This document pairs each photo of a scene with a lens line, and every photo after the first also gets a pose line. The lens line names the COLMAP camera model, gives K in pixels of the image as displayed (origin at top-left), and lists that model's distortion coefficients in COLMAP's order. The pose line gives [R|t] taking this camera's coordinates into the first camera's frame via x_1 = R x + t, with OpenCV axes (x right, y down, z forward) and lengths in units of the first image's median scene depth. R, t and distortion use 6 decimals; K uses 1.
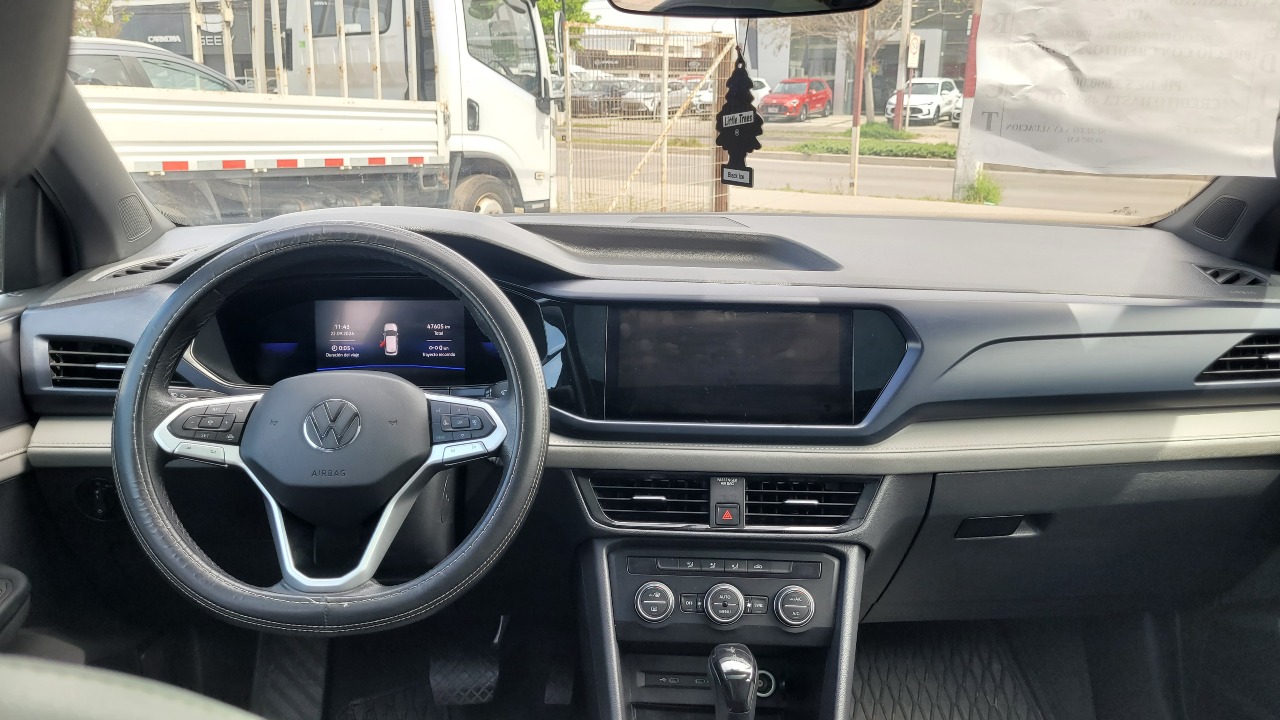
lens RADIAL K [[979.3, 0, 648.2], [0, 979.3, 361.9], [0, 0, 1]] dist [0.038662, -0.030043]
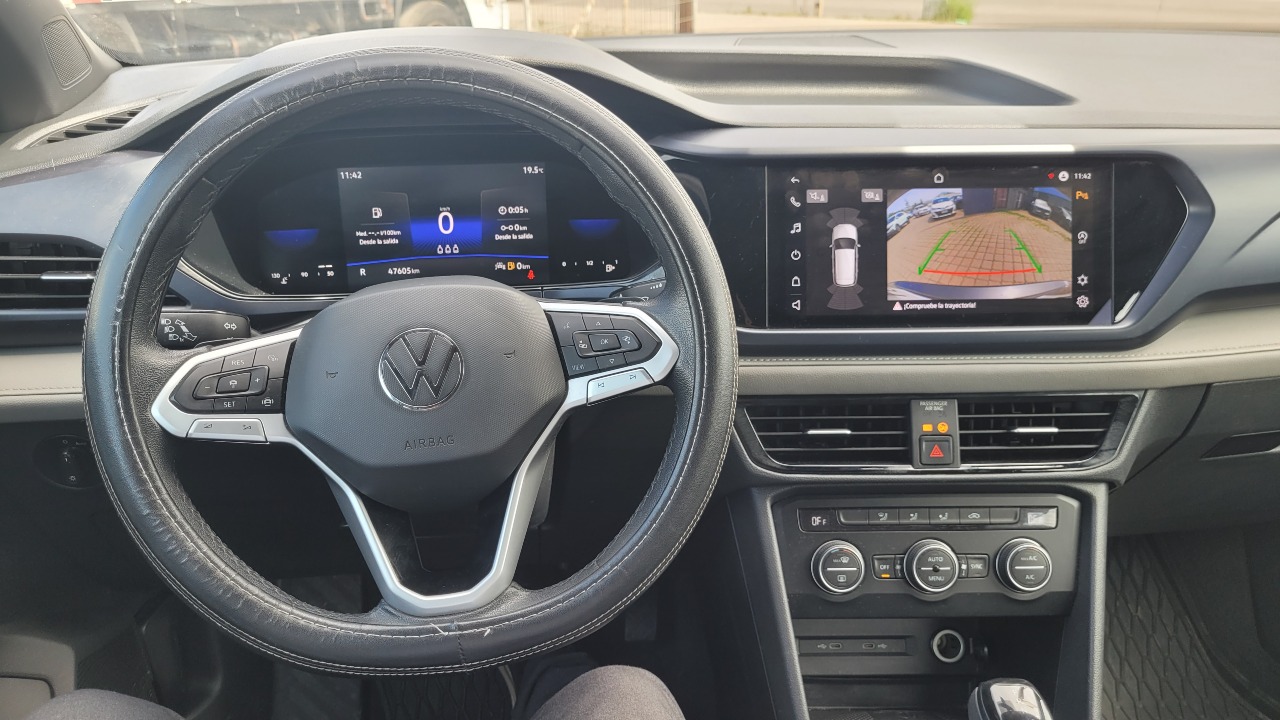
lens RADIAL K [[979.3, 0, 629.5], [0, 979.3, 359.5], [0, 0, 1]] dist [0.038662, -0.030043]
pose [[0.998779, -0.035197, 0.034673, -0.172527], [0.029167, 0.986486, 0.161231, -0.037711], [-0.039879, -0.160023, 0.986307, 0.289463]]
